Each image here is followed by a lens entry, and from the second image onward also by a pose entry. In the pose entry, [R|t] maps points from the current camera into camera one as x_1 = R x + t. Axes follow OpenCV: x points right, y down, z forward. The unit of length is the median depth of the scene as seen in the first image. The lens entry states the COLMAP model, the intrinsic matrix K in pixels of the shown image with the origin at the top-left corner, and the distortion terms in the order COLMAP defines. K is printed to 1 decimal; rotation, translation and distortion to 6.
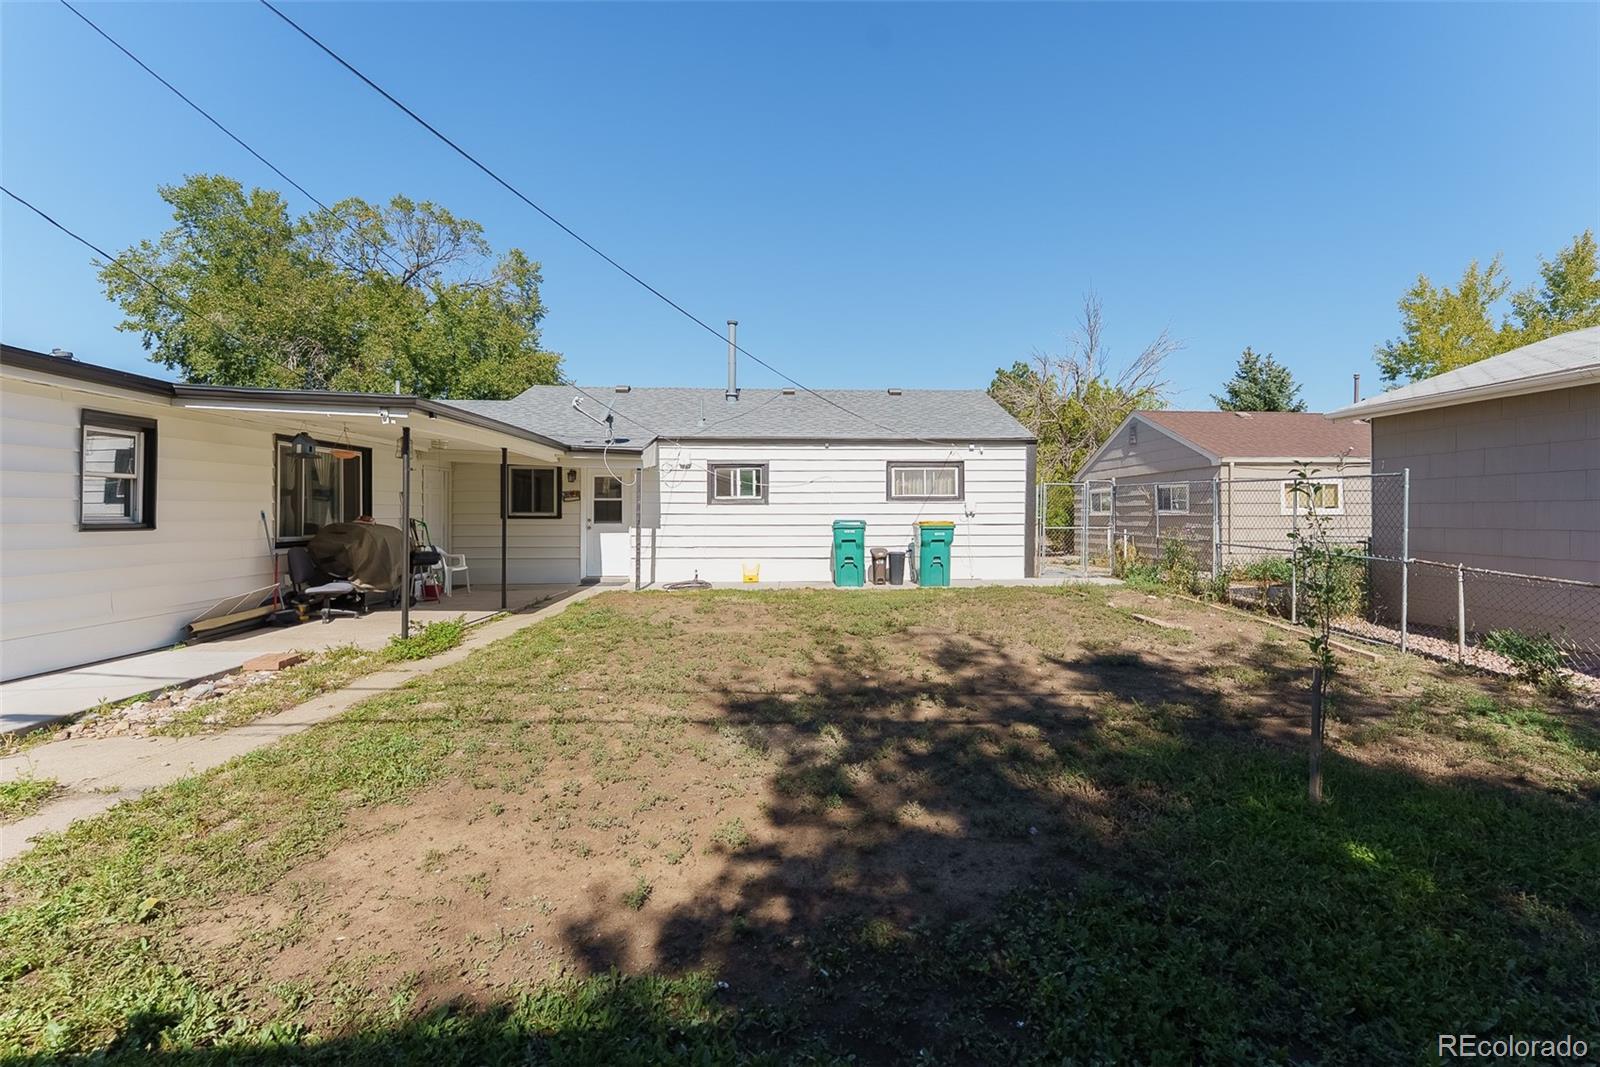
lens RADIAL K [[685.0, 0, 800.0], [0, 685.0, 533.5], [0, 0, 1]] dist [-0.003474, -0.000467]
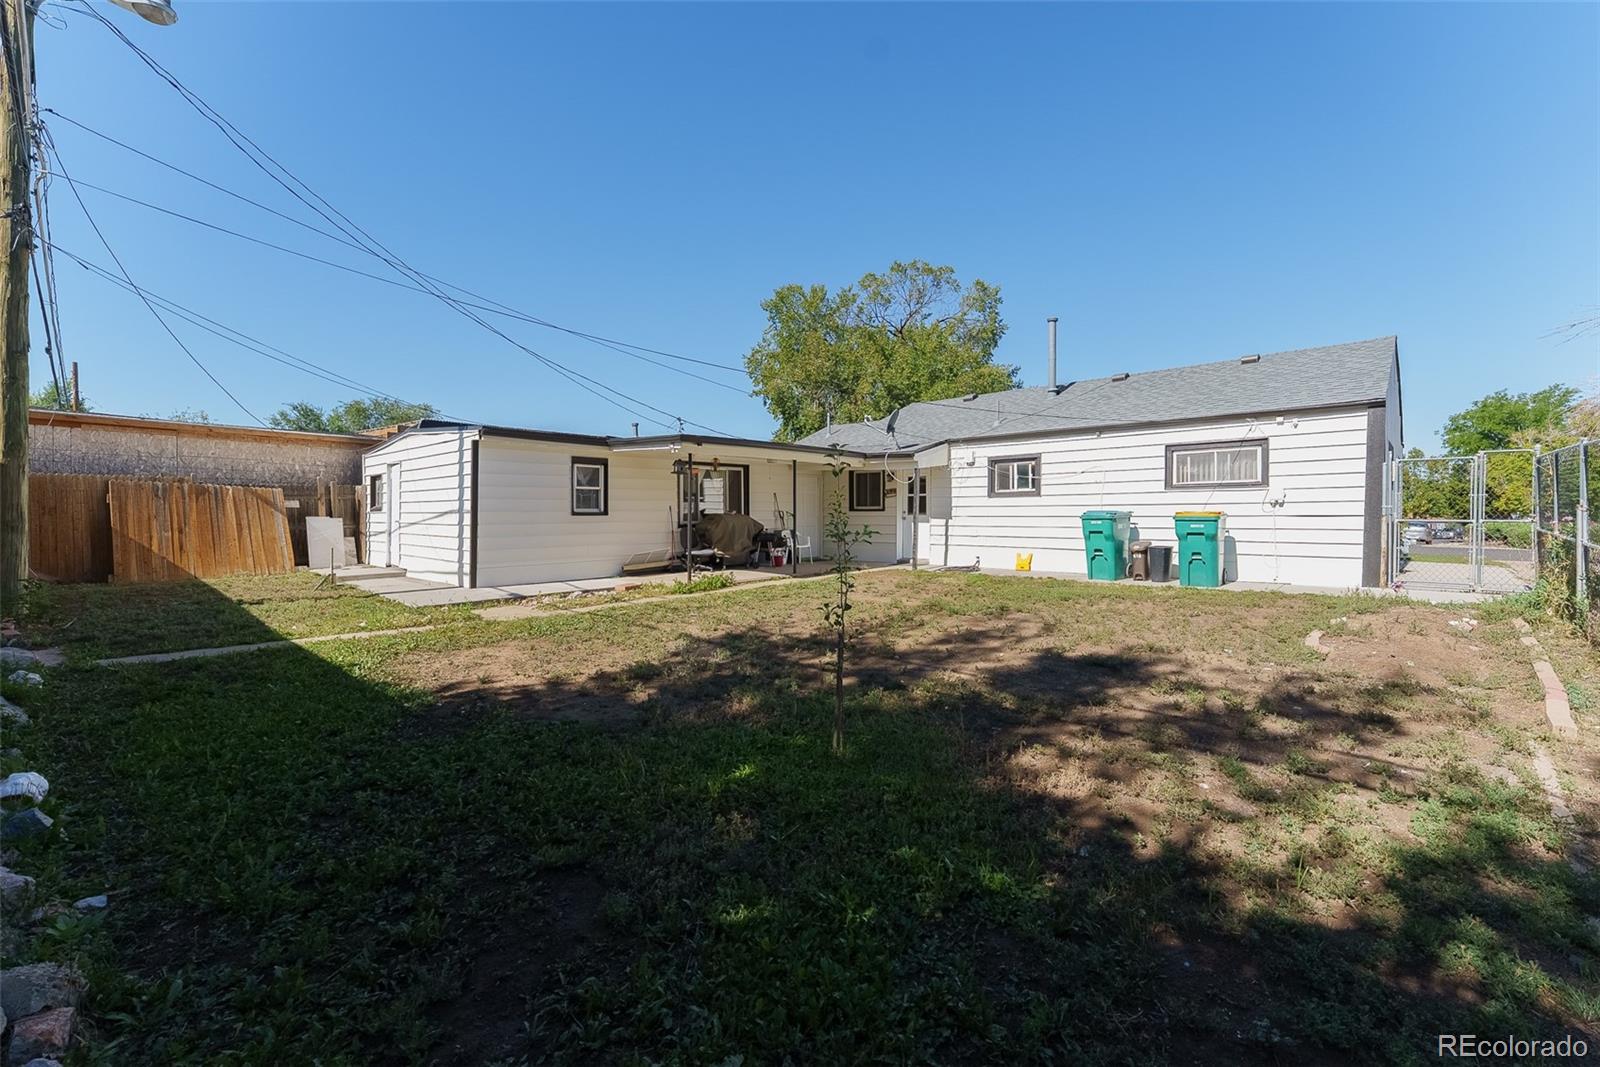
lens RADIAL K [[646.6, 0, 800.0], [0, 646.6, 533.5], [0, 0, 1]] dist [0.000017, -0.000062]
pose [[0.695705, 0.020452, -0.718036, 0.401457], [-0.016482, 0.999786, 0.012507, 0.007343], [0.718138, 0.003134, 0.695893, 0.063415]]
